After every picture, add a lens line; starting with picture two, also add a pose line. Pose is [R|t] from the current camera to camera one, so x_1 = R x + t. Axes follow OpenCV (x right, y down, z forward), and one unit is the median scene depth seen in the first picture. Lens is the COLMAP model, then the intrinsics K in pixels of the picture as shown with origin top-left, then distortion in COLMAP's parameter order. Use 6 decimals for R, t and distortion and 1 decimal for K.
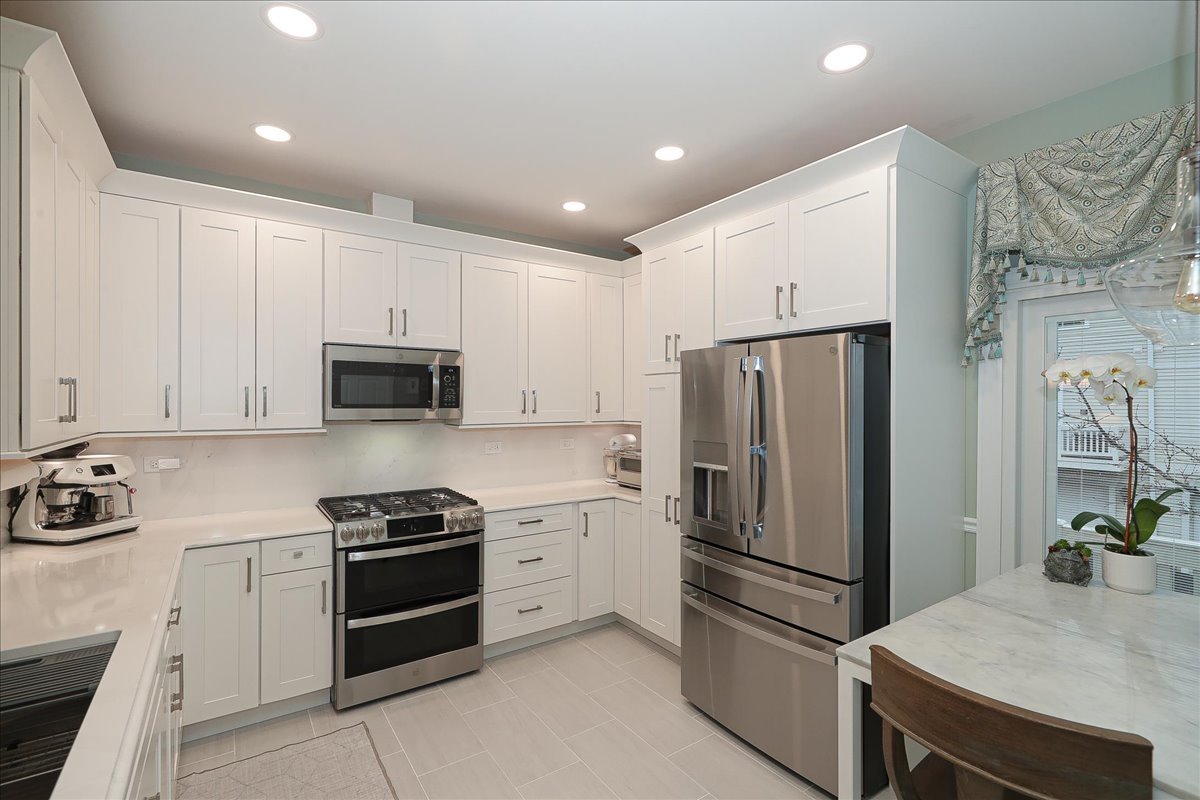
lens RADIAL K [[541.5, 0, 596.1], [0, 541.5, 406.0], [0, 0, 1]] dist [-0.000597, 0.000065]
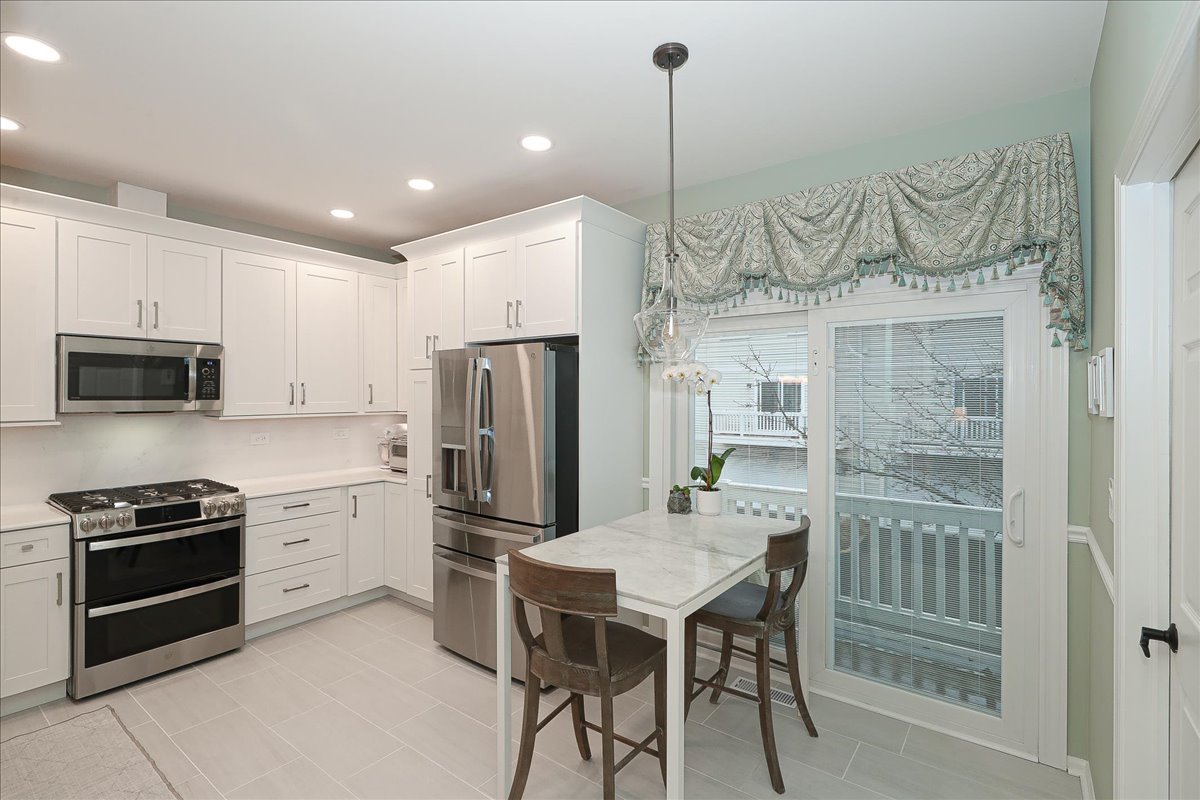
lens RADIAL K [[562.2, 0, 594.2], [0, 562.2, 396.3], [0, 0, 1]] dist [-0.001124, -0.000583]
pose [[0.950207, -0.001936, 0.311614, 0.105175], [0.003077, 0.999990, -0.003168, 0.003044], [-0.311605, 0.003969, 0.950203, -0.272328]]
